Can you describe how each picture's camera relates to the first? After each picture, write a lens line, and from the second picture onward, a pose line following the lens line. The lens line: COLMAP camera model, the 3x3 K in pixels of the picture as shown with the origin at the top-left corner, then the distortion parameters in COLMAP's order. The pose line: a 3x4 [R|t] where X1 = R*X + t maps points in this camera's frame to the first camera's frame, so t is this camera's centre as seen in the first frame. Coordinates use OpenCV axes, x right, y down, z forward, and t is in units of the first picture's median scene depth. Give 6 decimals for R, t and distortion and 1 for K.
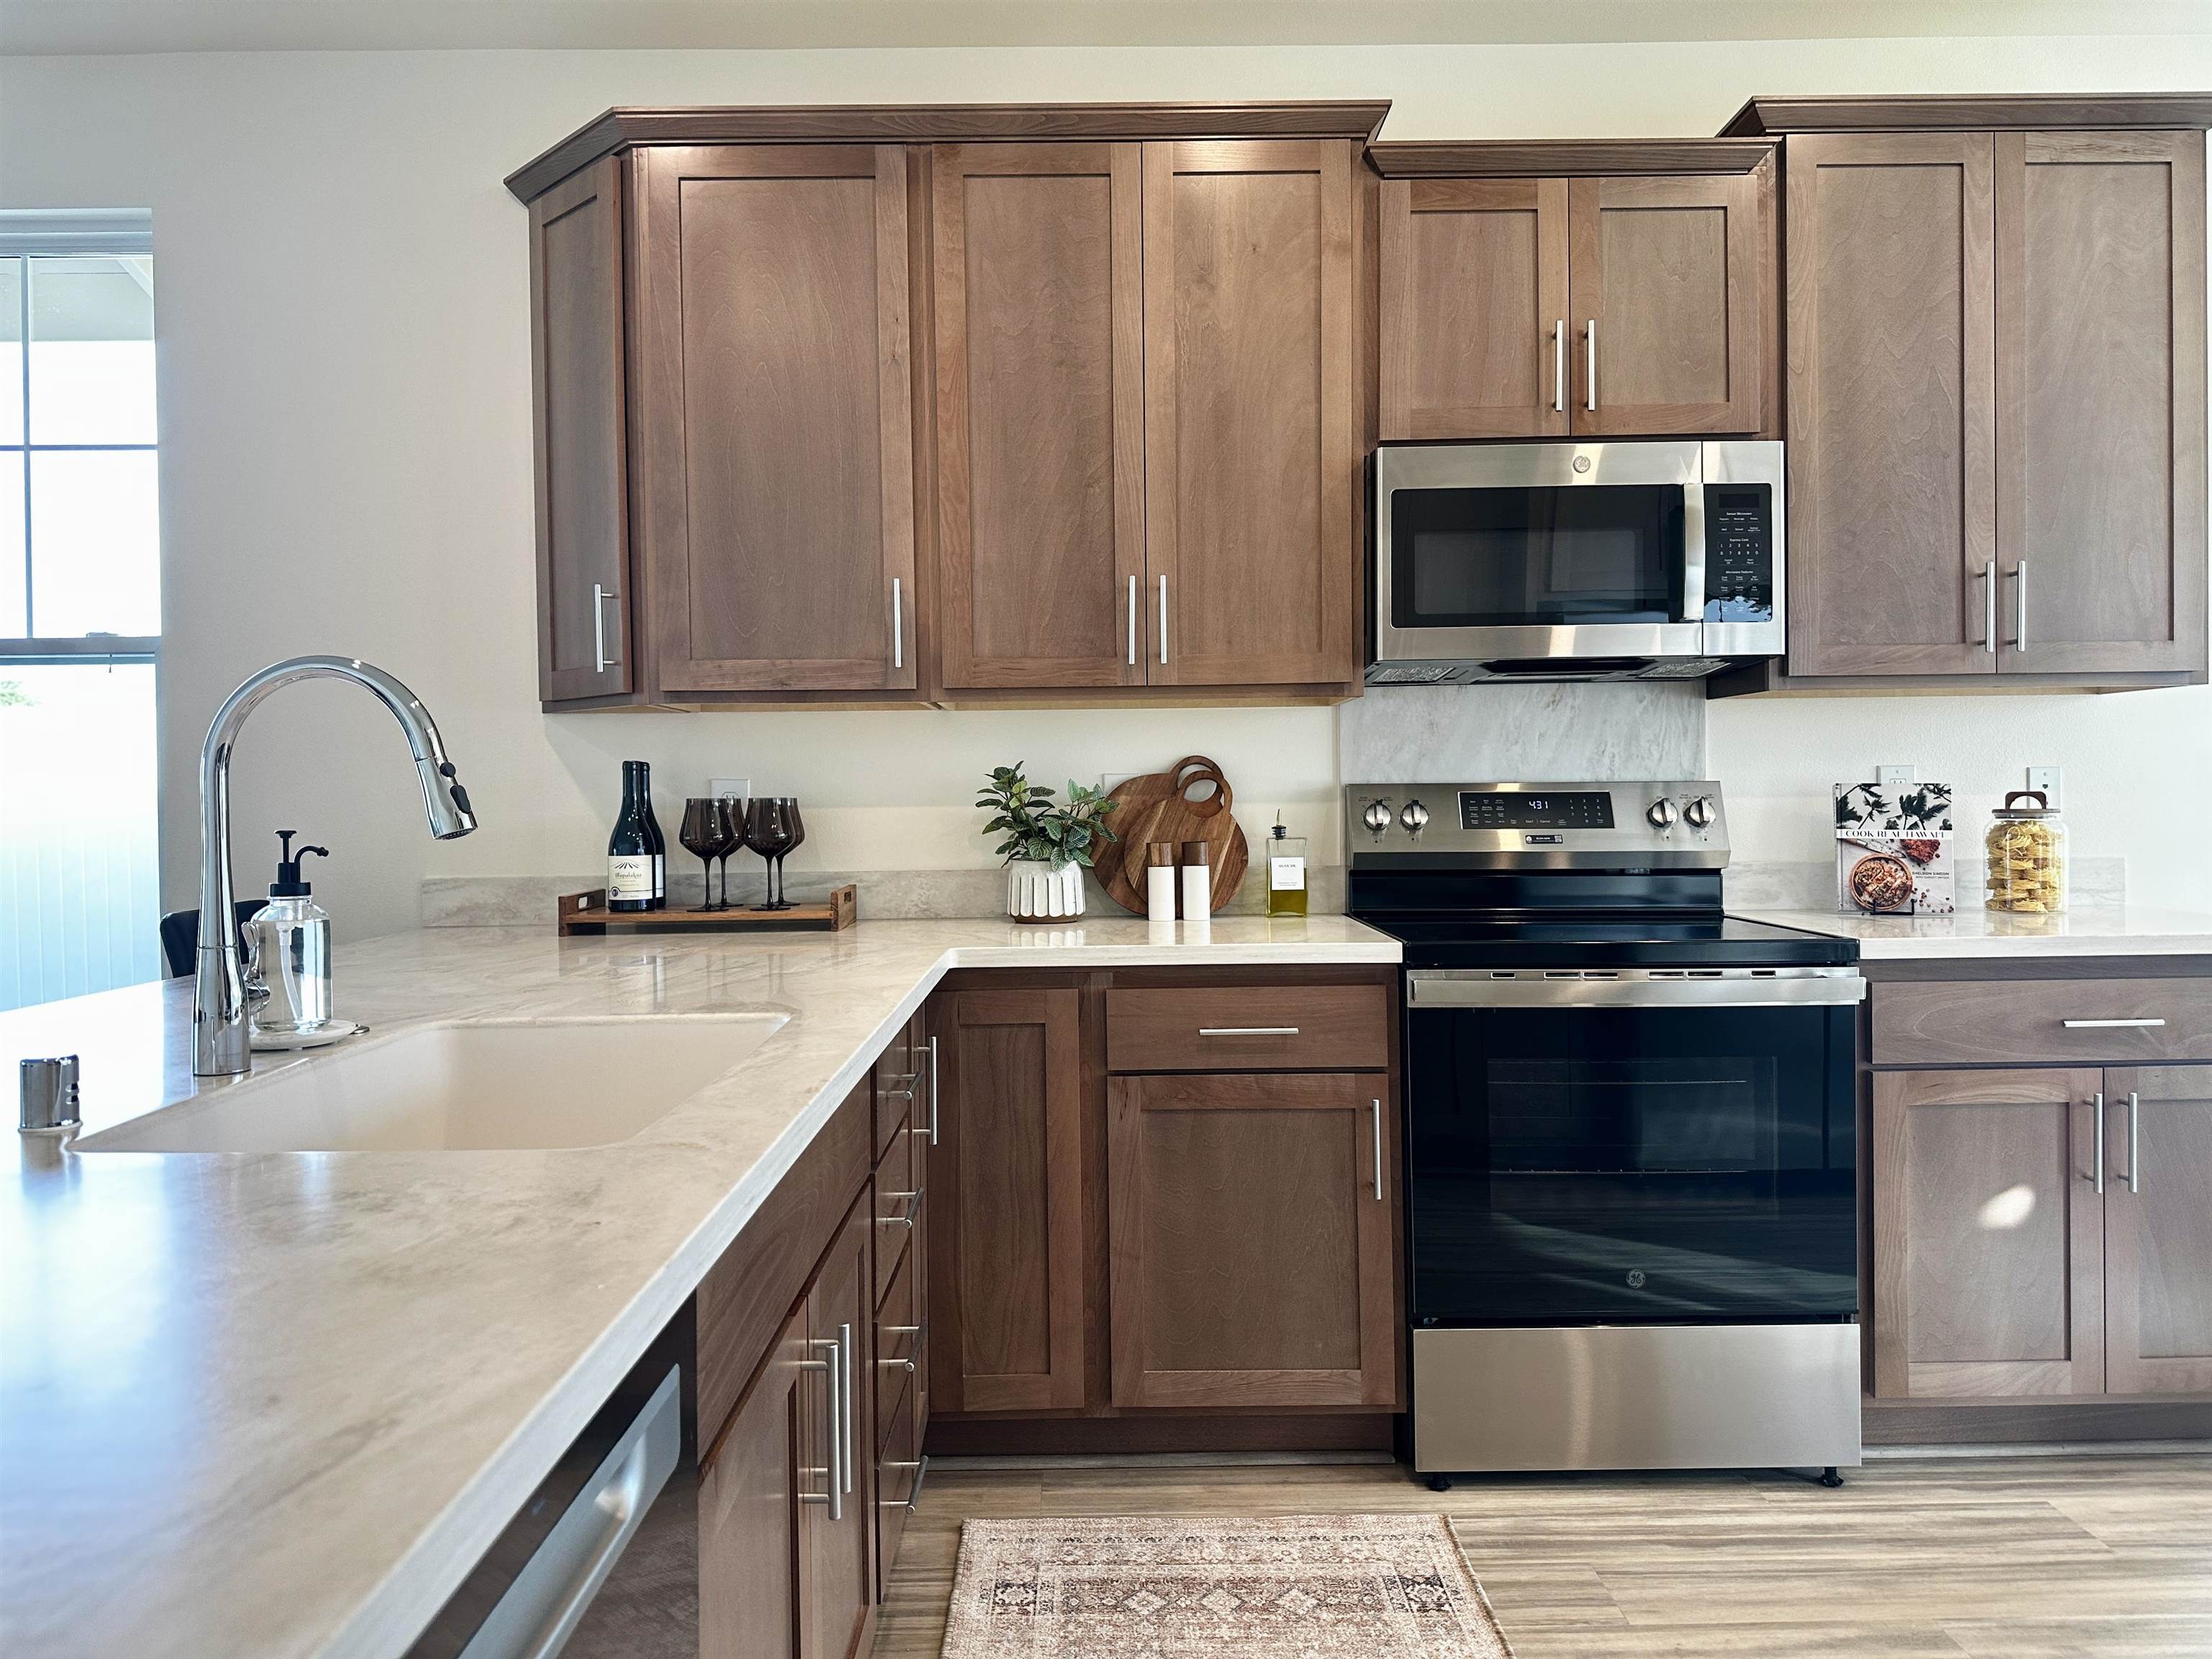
lens RADIAL K [[1626.7, 0, 1126.3], [0, 1626.7, 827.5], [0, 0, 1]] dist [0.068770, -0.004056]
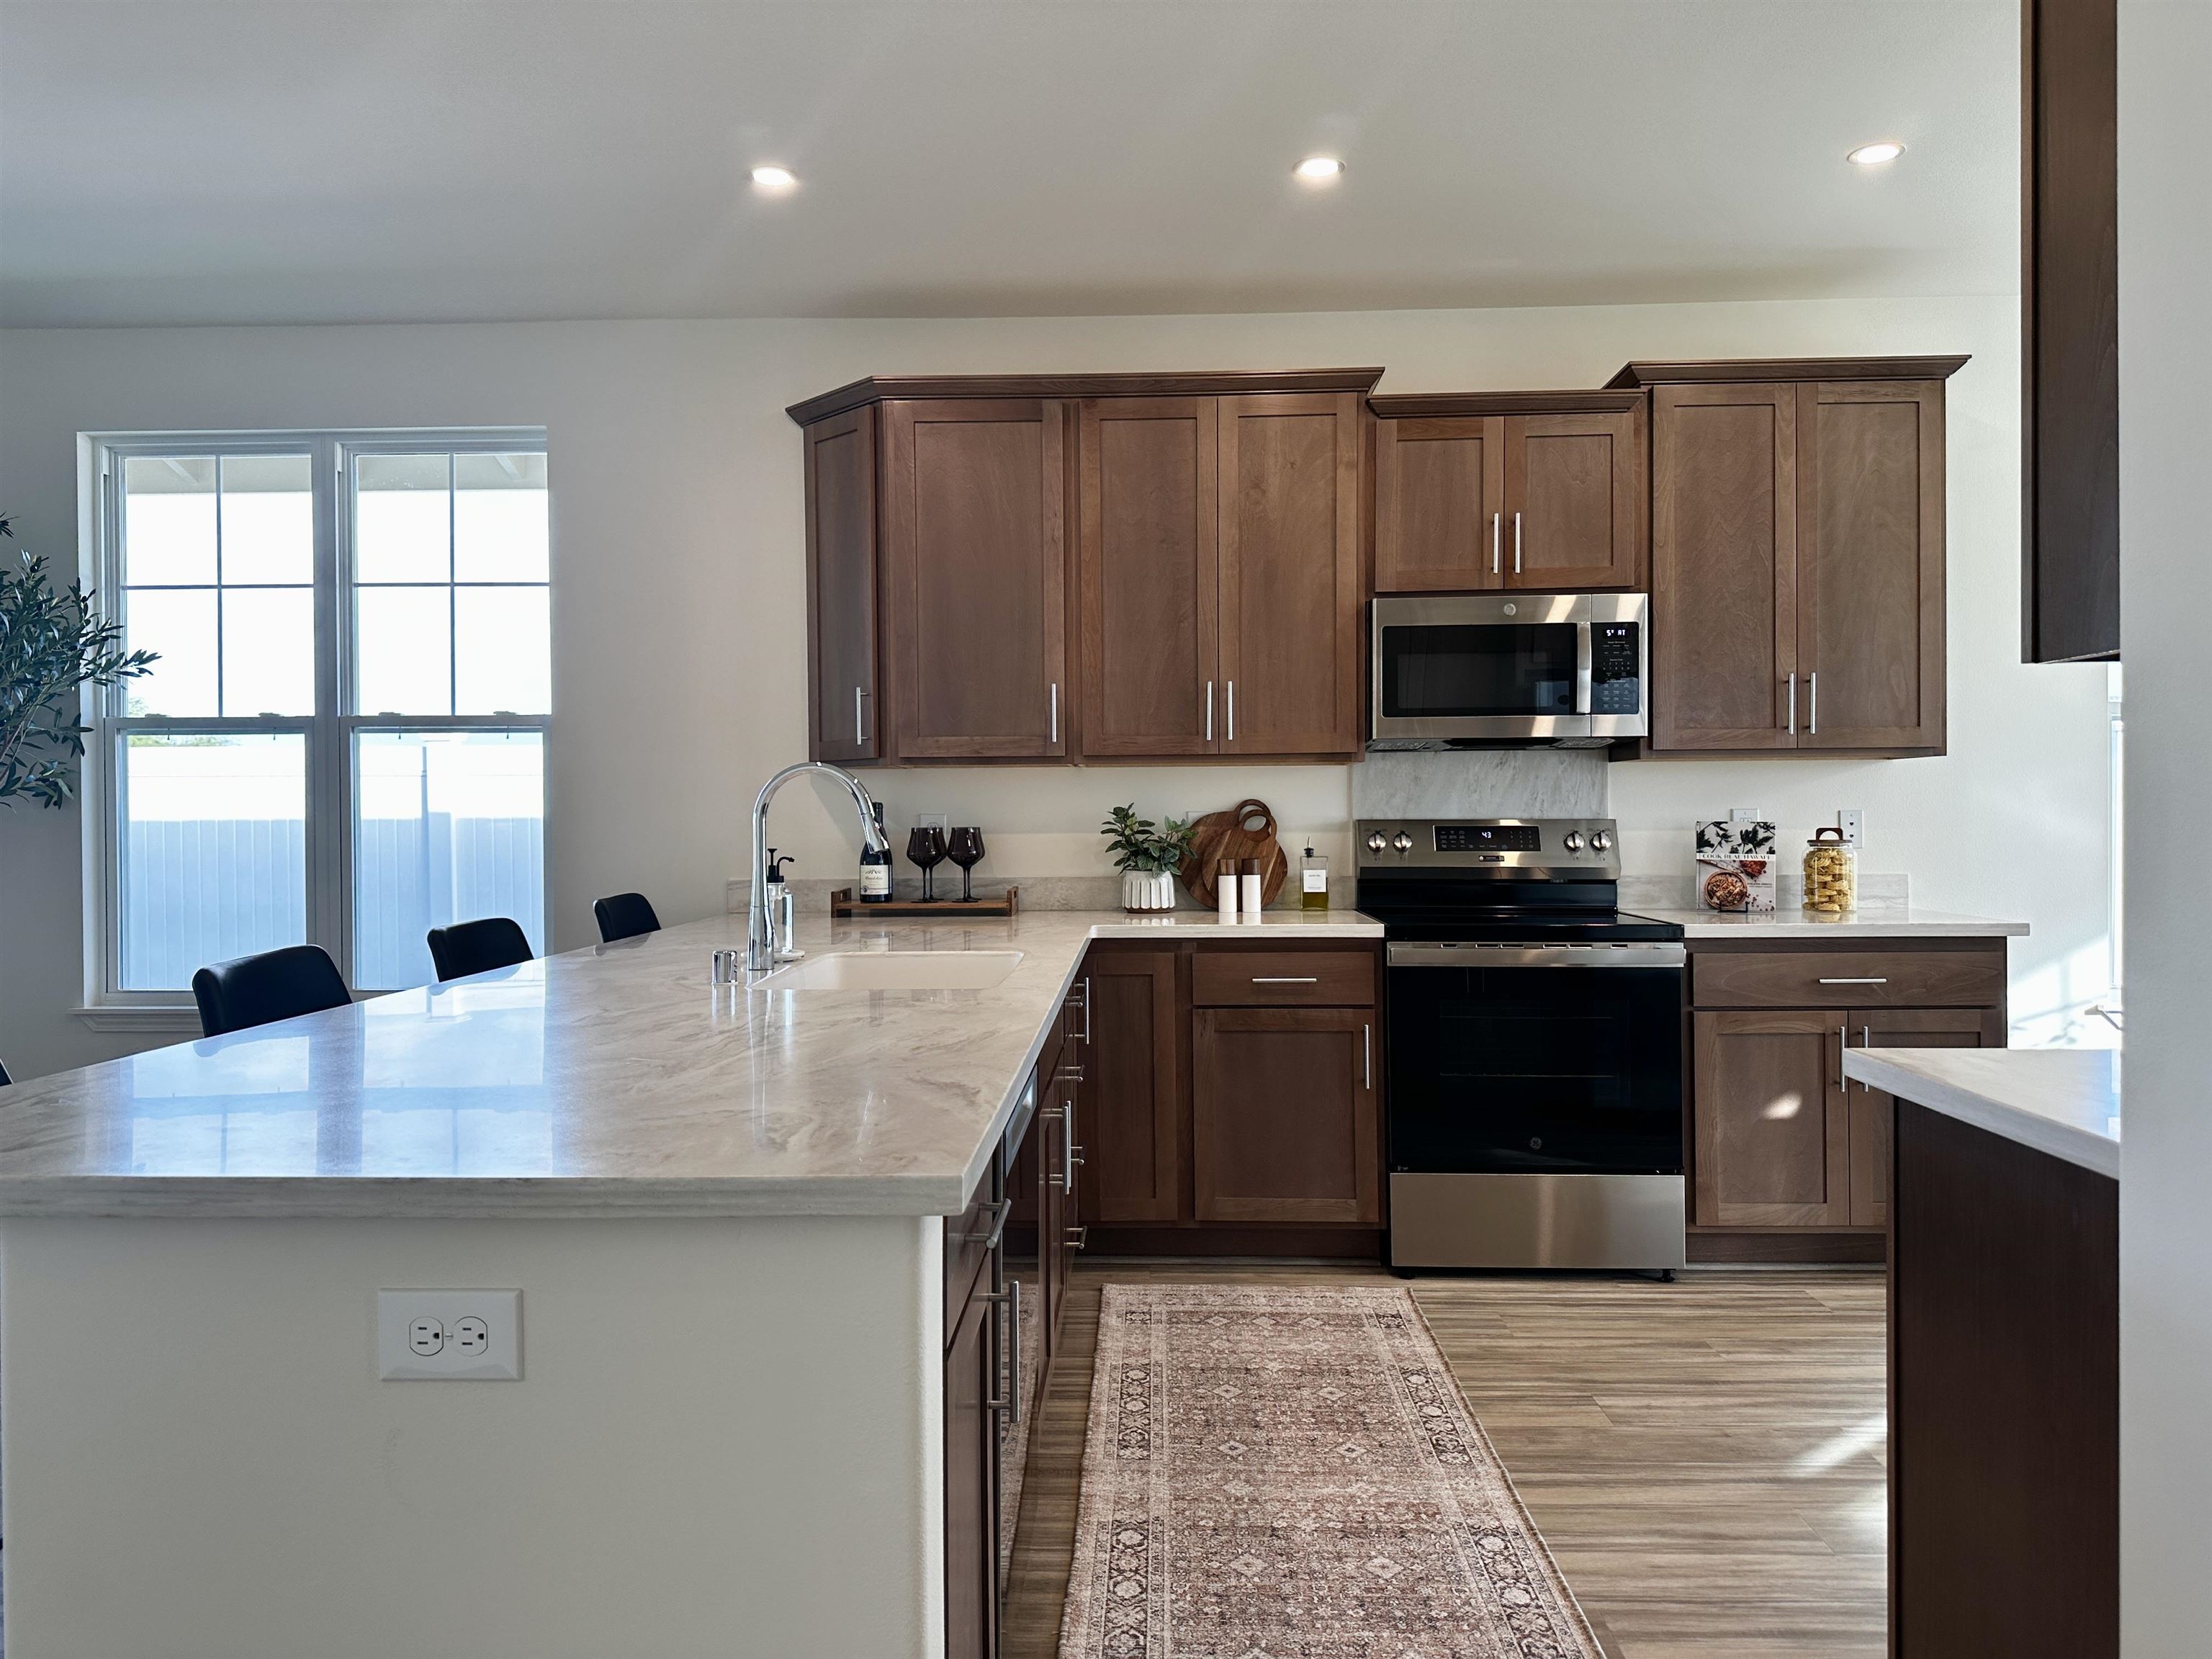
lens RADIAL K [[1626.7, 0, 1097.0], [0, 1626.7, 819.7], [0, 0, 1]] dist [0.068770, -0.004056]
pose [[0.998489, 0.005255, -0.054708, -0.017080], [-0.006125, 0.999857, -0.015737, -0.002433], [0.054618, 0.016048, 0.998378, -0.499852]]
